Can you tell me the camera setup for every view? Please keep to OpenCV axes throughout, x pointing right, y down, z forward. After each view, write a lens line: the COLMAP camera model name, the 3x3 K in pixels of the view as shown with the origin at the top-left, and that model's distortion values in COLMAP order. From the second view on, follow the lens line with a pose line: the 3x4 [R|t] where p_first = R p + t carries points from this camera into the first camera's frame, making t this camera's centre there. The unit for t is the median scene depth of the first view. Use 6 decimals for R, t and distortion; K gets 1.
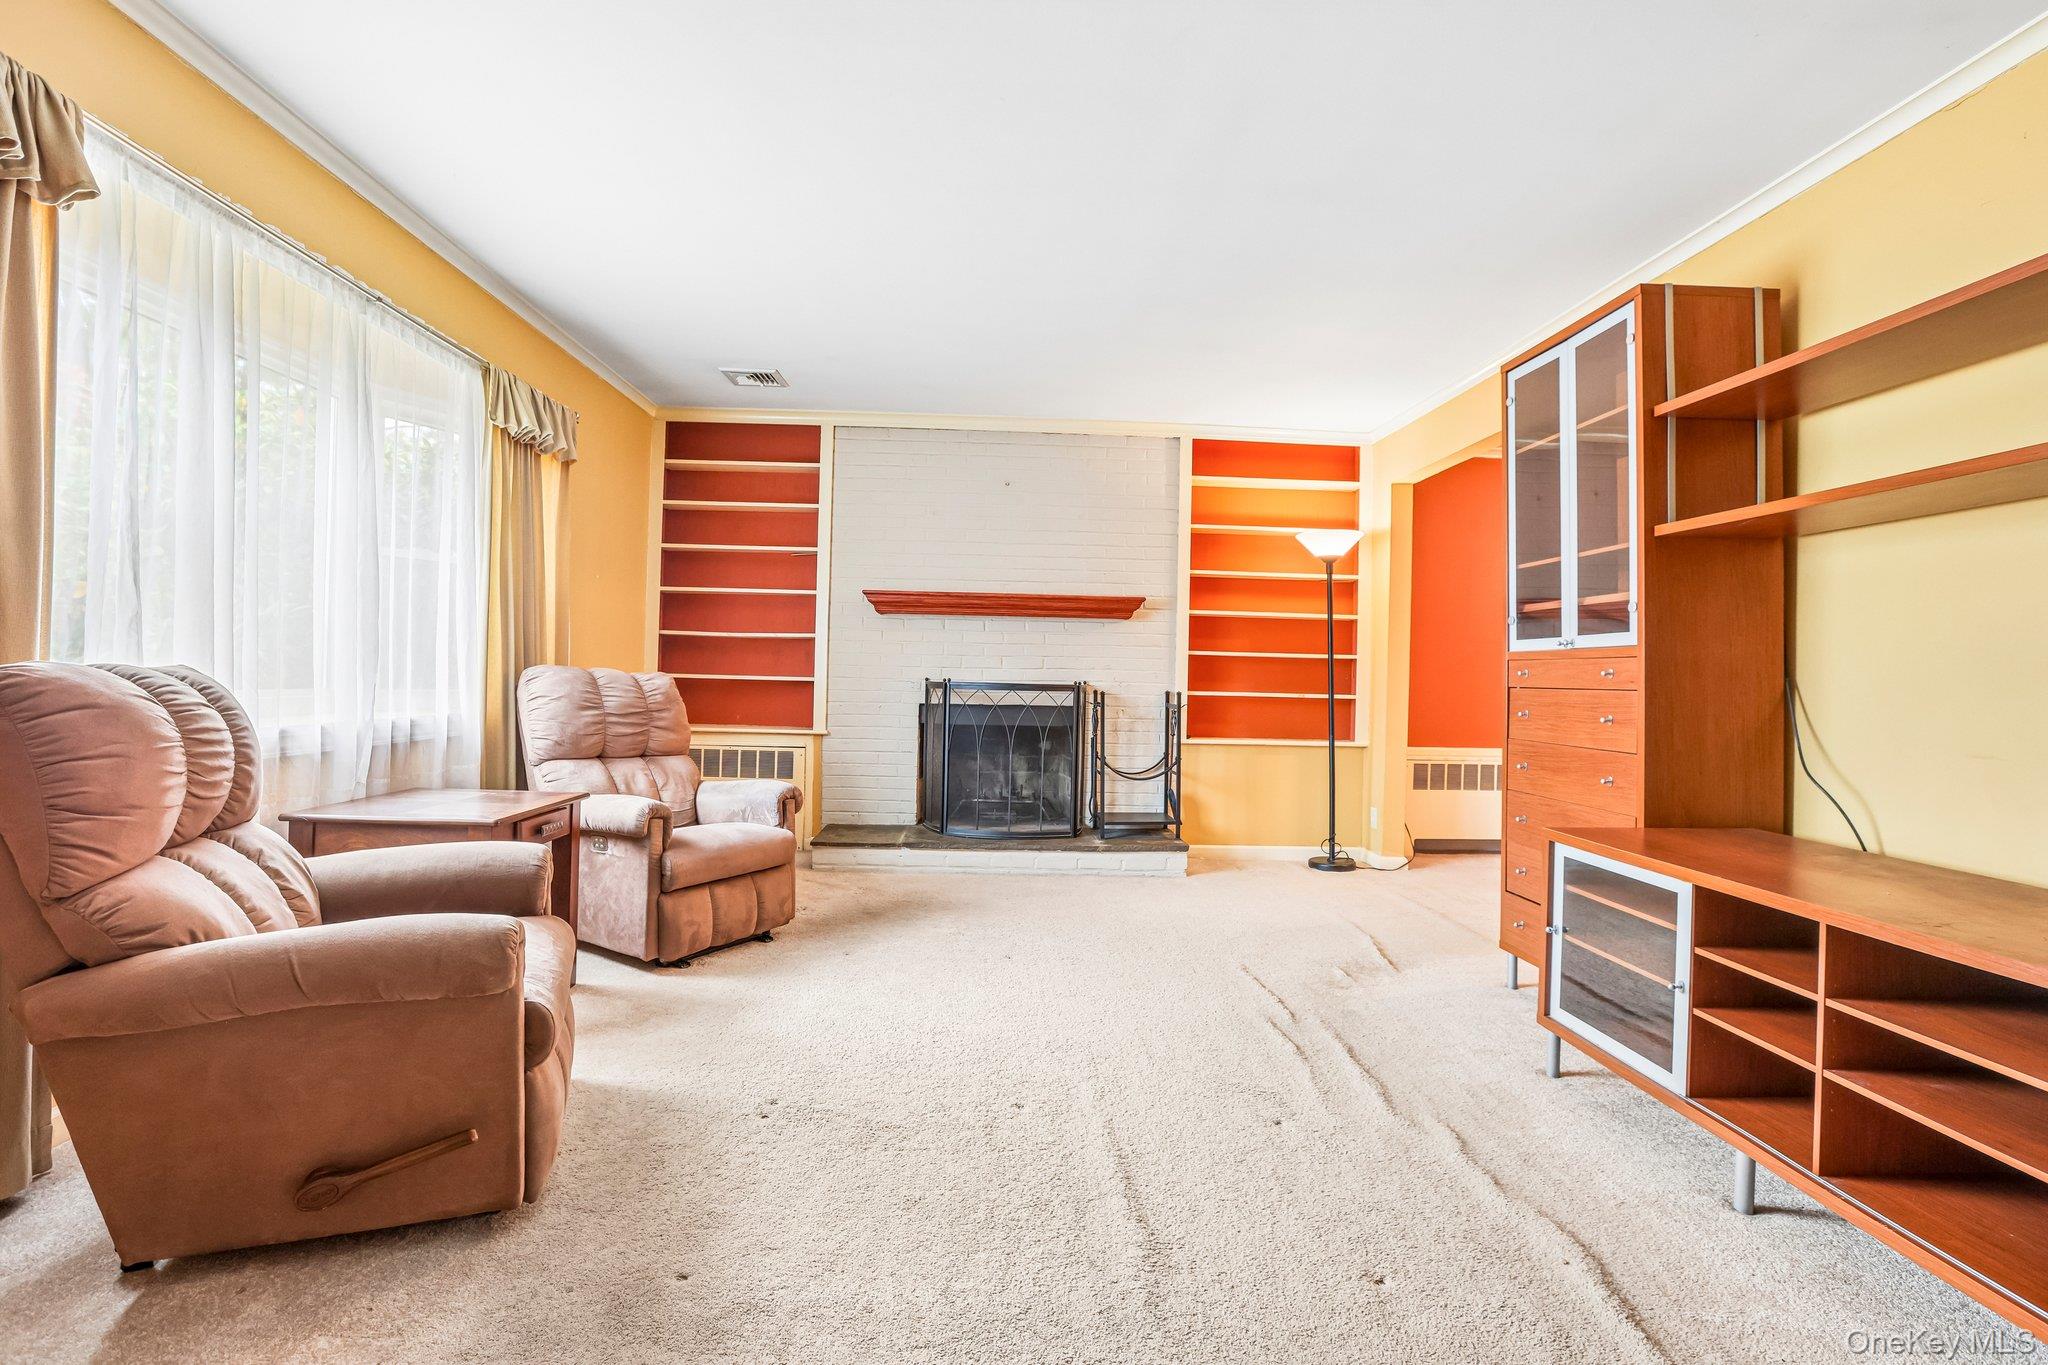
lens RADIAL K [[937.7, 0, 1023.9], [0, 937.7, 666.8], [0, 0, 1]] dist [-0.018977, 0.000181]
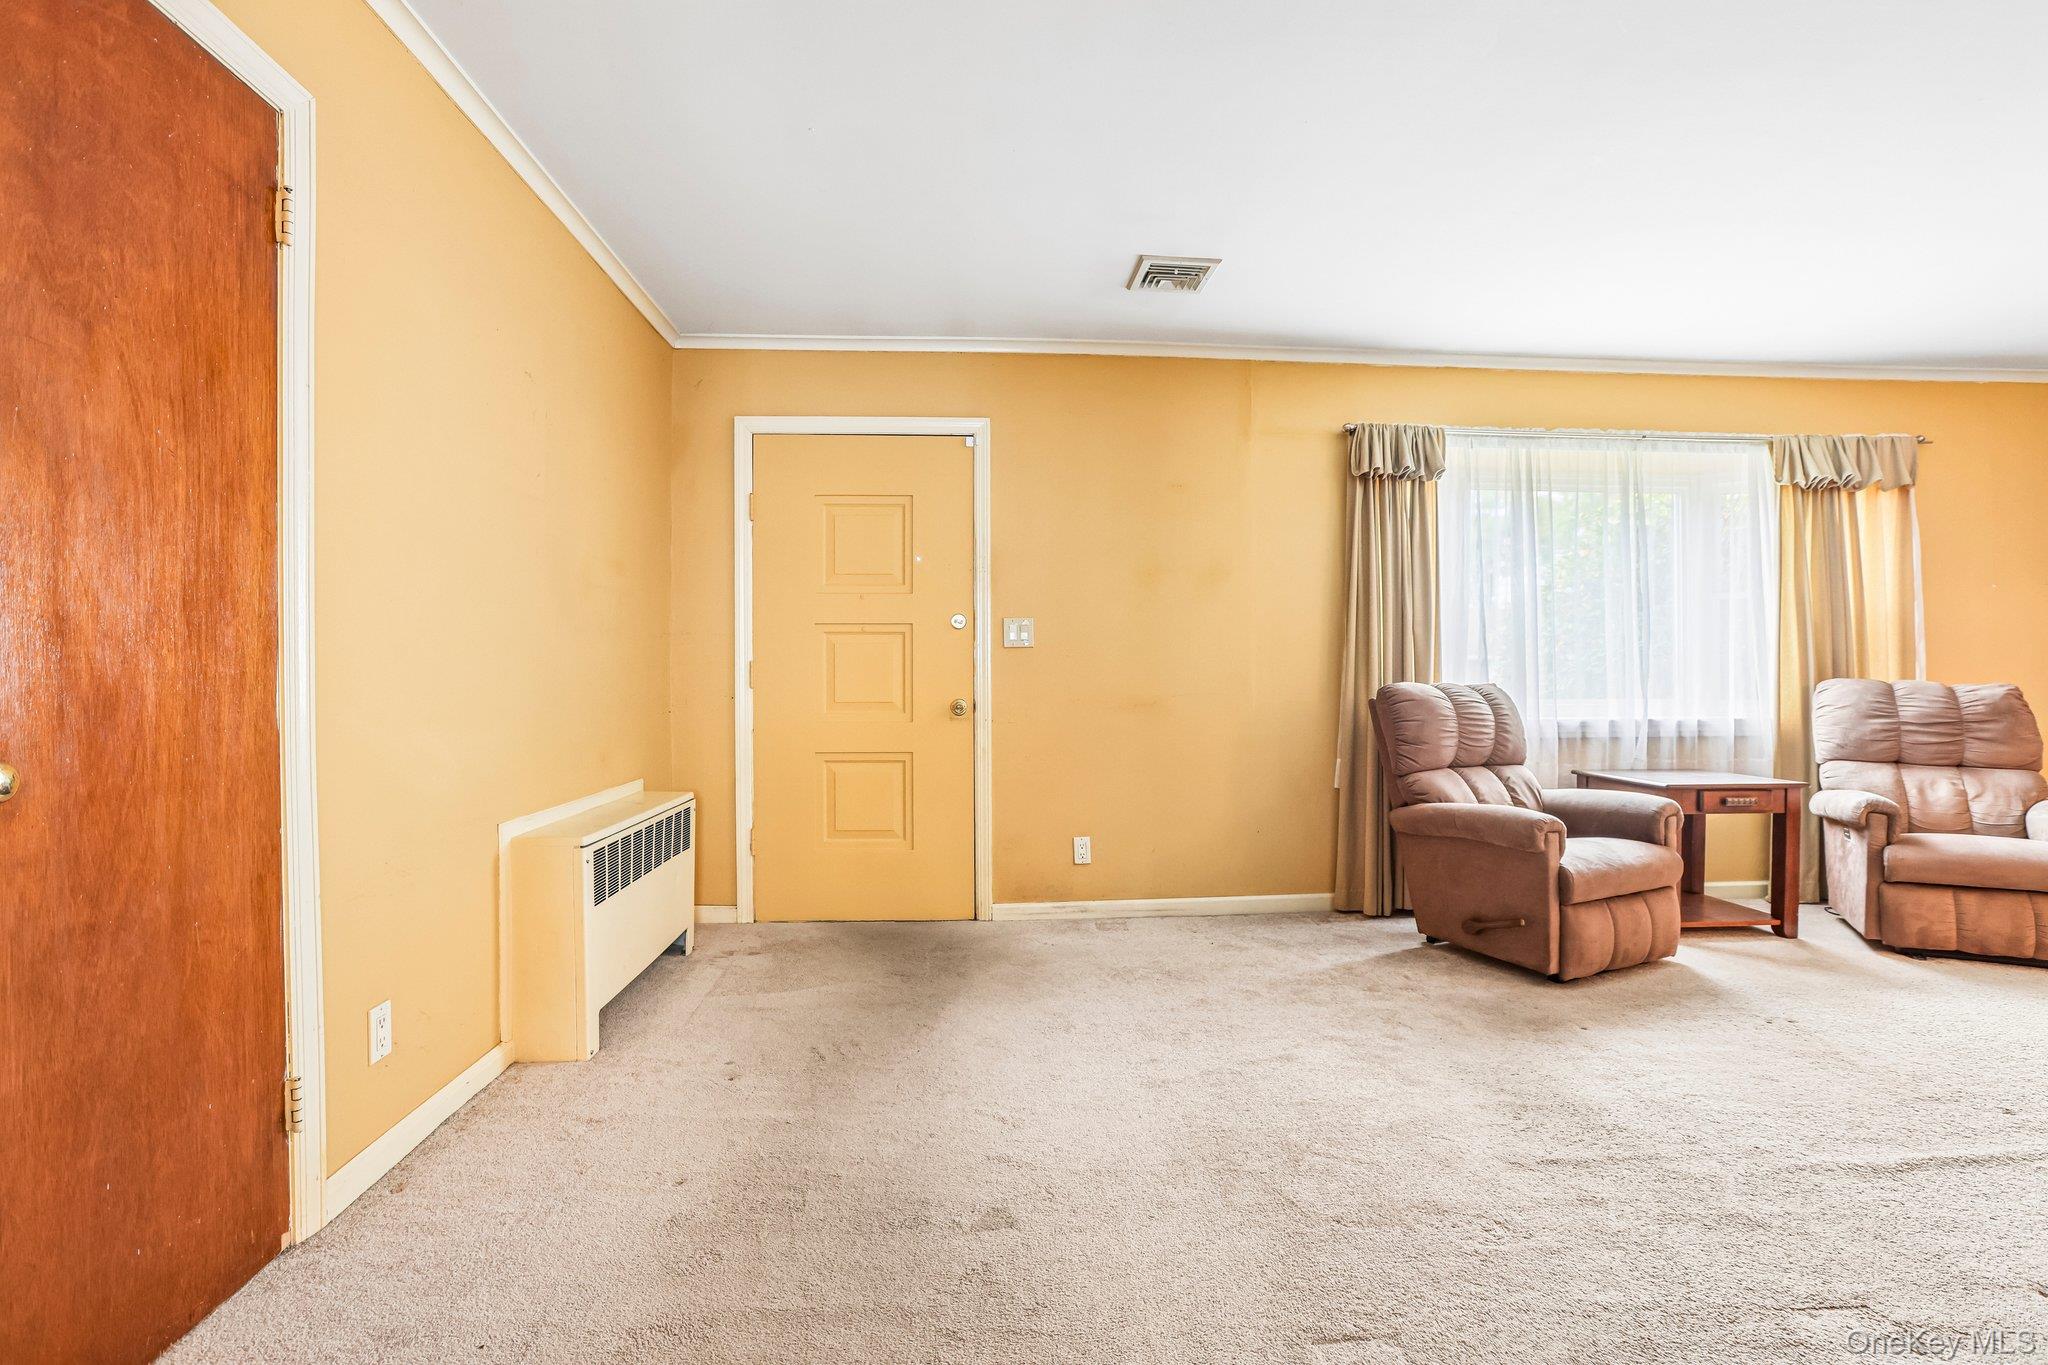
lens RADIAL K [[928.7, 0, 1028.8], [0, 928.7, 693.8], [0, 0, 1]] dist [-0.001109, -0.000242]
pose [[0.031241, -0.009718, -0.999465, 0.725618], [0.011599, 0.999889, -0.009360, 0.019208], [0.999445, -0.011300, 0.031350, -0.047210]]
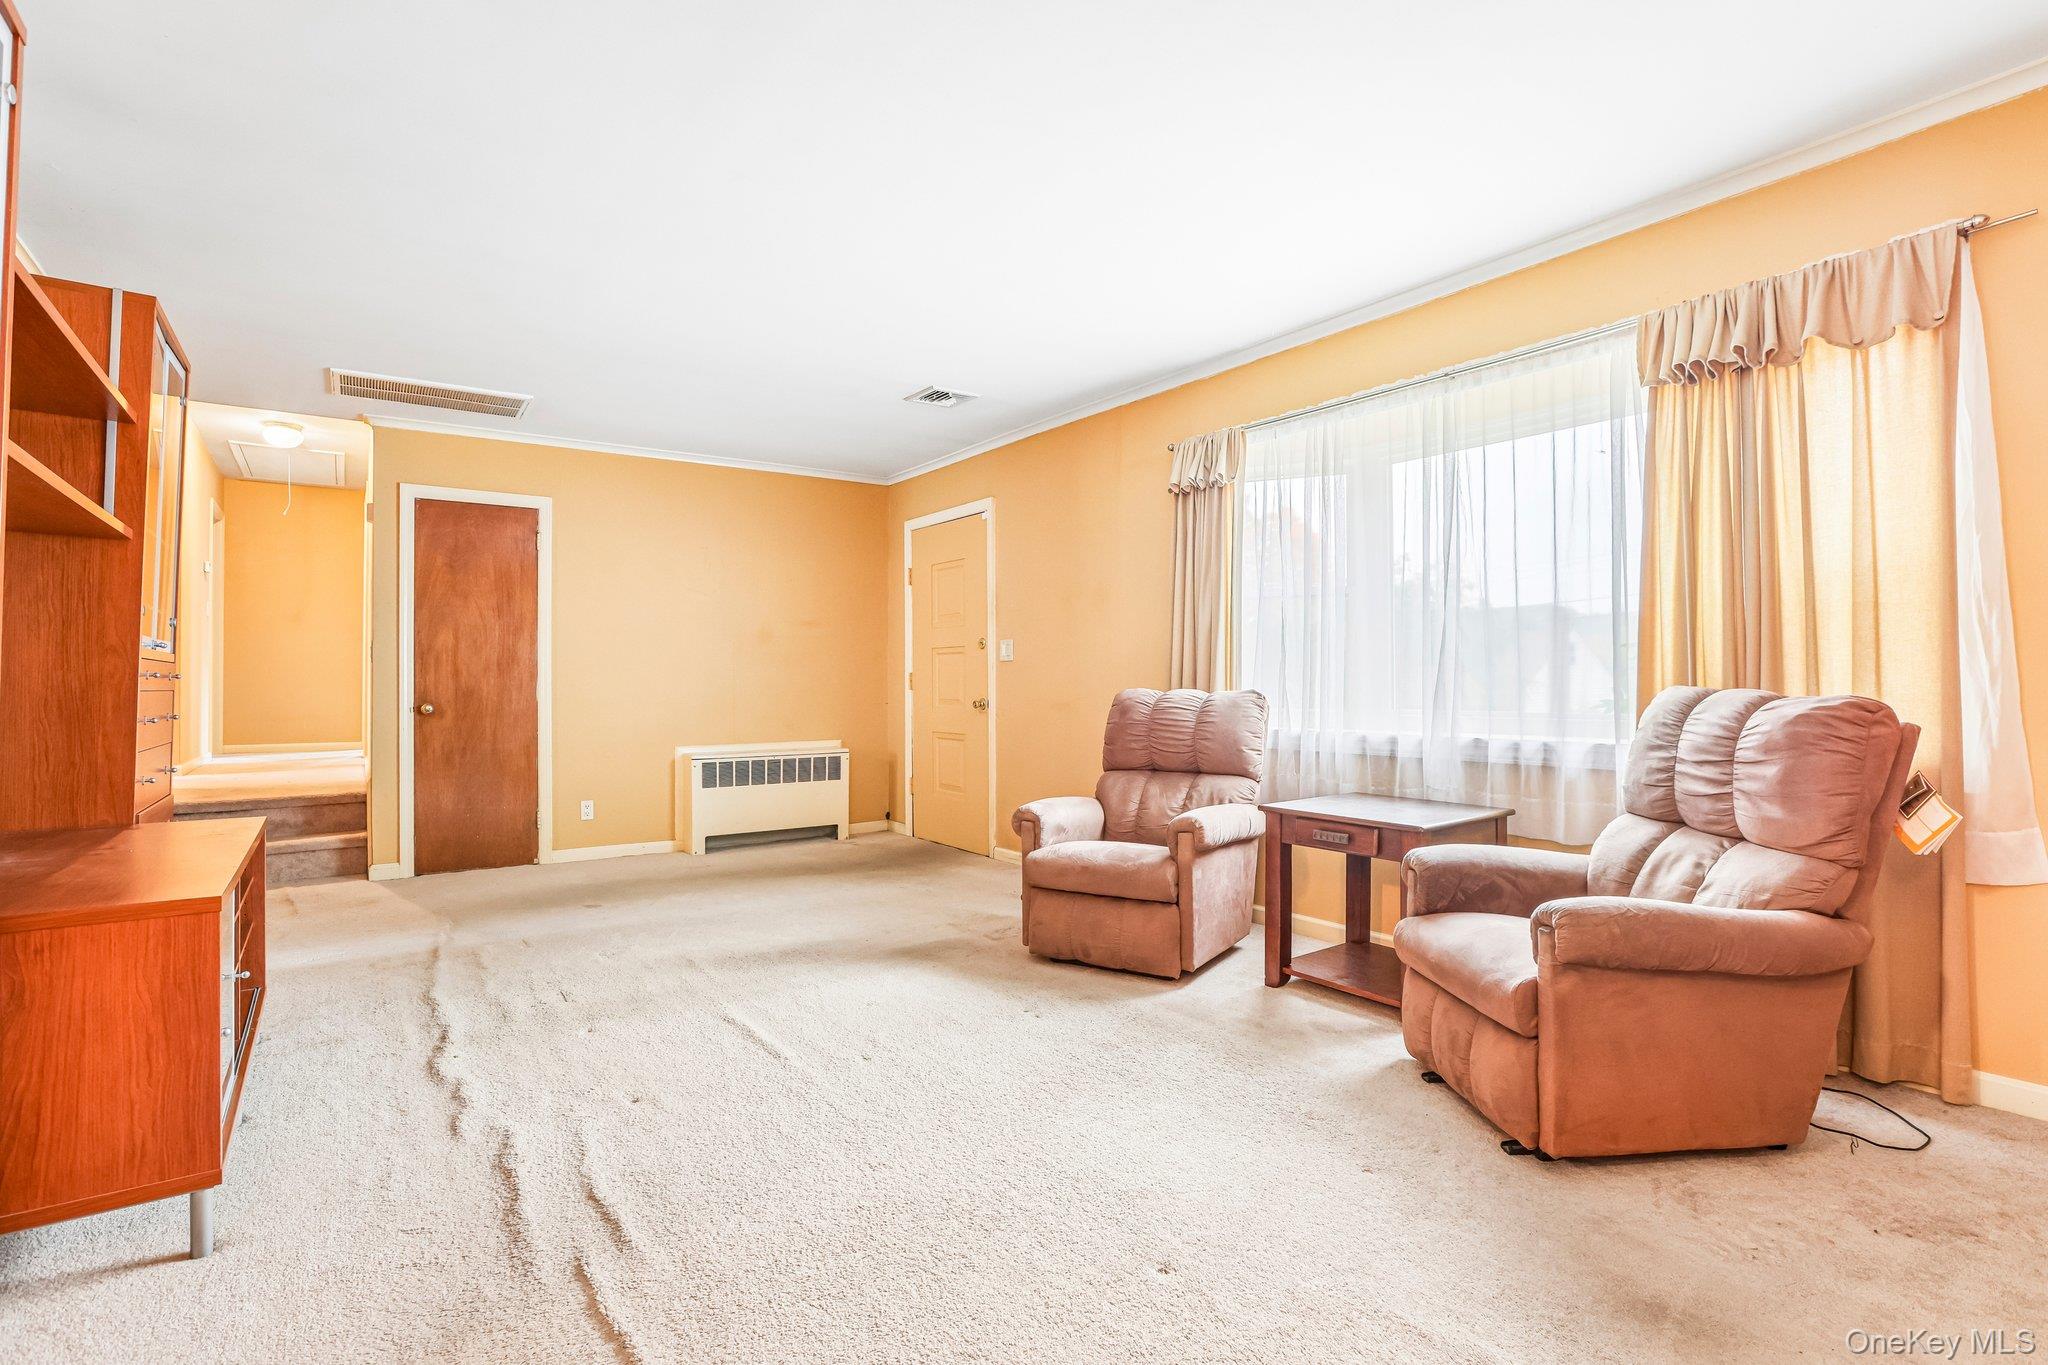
lens RADIAL K [[961.7, 0, 1014.6], [0, 961.7, 686.2], [0, 0, 1]] dist [-0.001820, -0.000197]
pose [[-0.838470, -0.021528, -0.544523, 0.386583], [-0.013692, 0.999736, -0.018443, 0.022784], [0.544776, -0.008008, -0.838543, 1.614038]]
